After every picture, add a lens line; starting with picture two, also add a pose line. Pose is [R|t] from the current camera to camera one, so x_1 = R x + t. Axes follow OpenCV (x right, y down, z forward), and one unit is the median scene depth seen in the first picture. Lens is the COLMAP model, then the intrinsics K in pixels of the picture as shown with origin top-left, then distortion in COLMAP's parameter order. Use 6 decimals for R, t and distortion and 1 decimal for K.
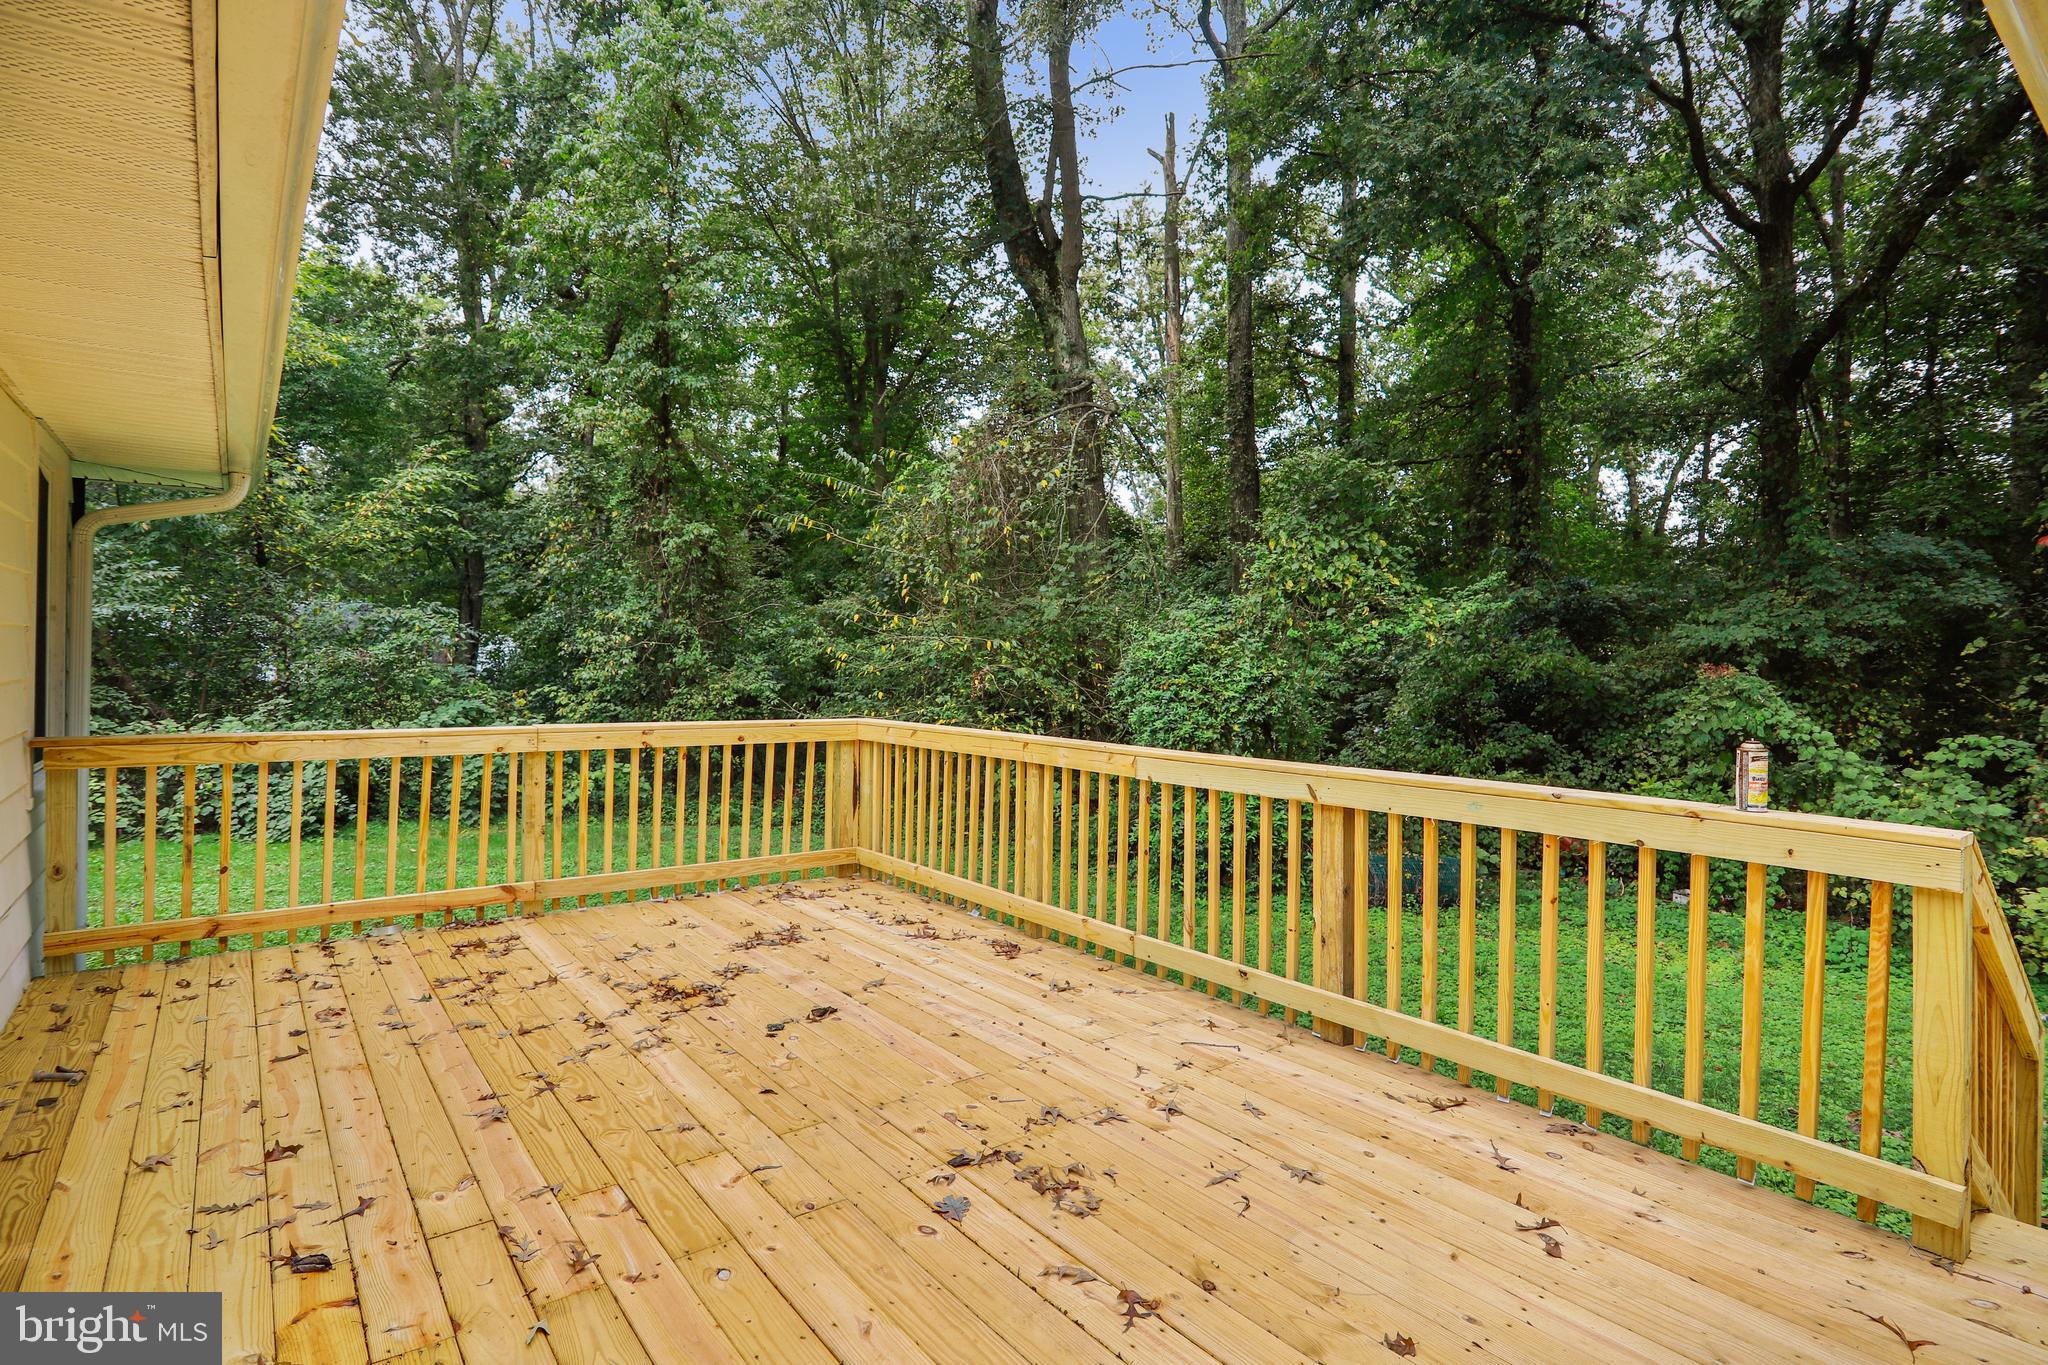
lens RADIAL K [[1005.0, 0, 1011.2], [0, 1005.0, 646.2], [0, 0, 1]] dist [-0.006113, -0.004125]
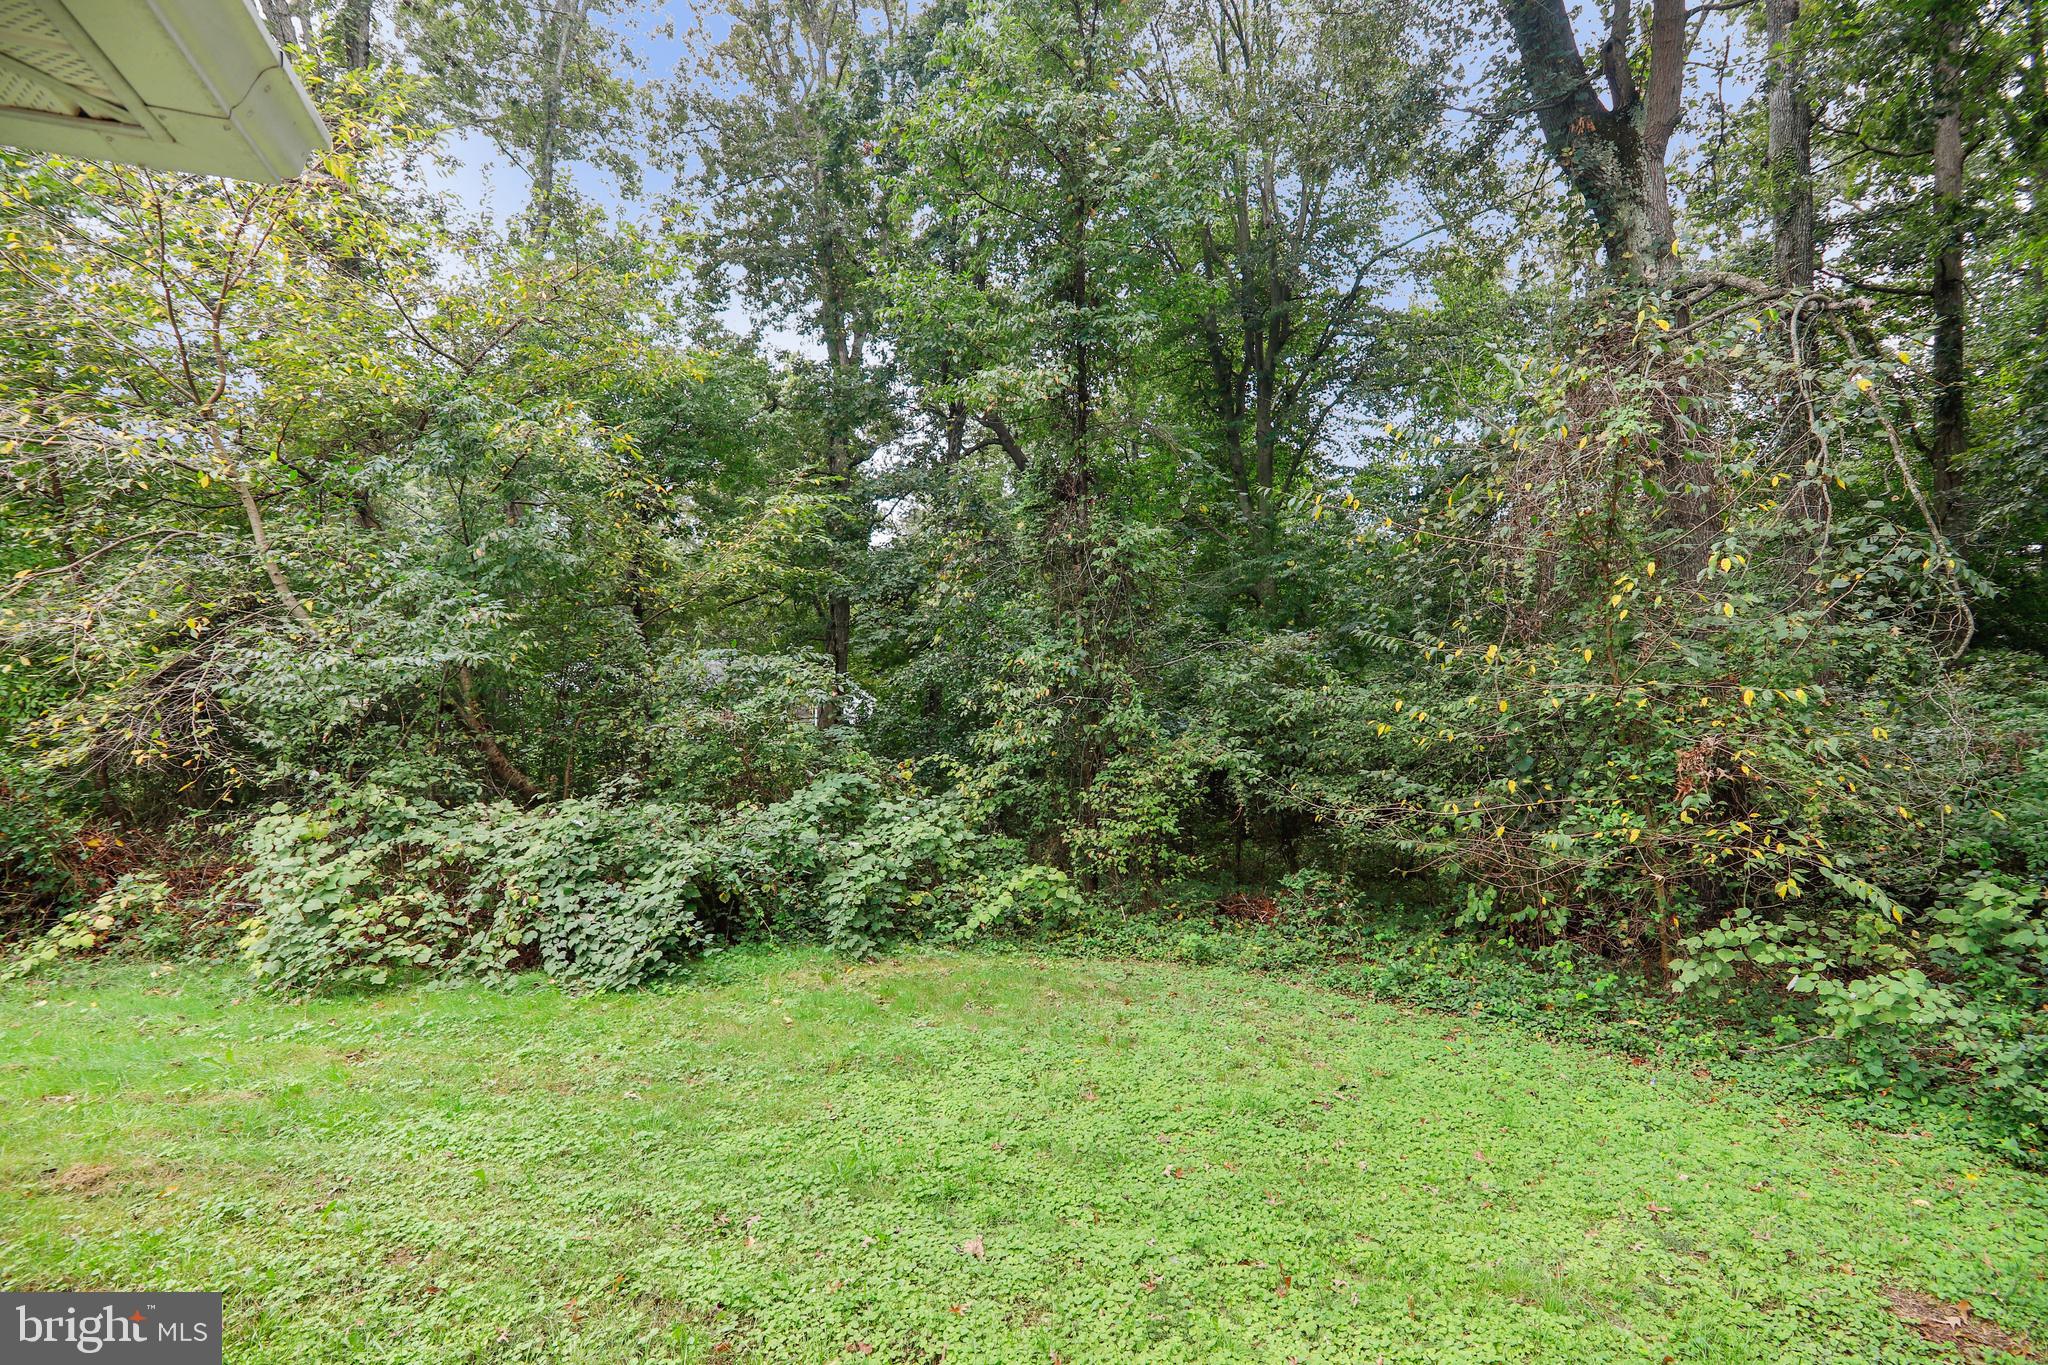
lens RADIAL K [[1005.0, 0, 1025.1], [0, 1005.0, 687.8], [0, 0, 1]] dist [-0.006113, -0.004125]
pose [[0.955435, -0.009212, -0.295059, -0.179005], [0.006755, 0.999934, -0.009347, -0.003723], [0.295125, 0.006937, 0.955433, 0.296115]]
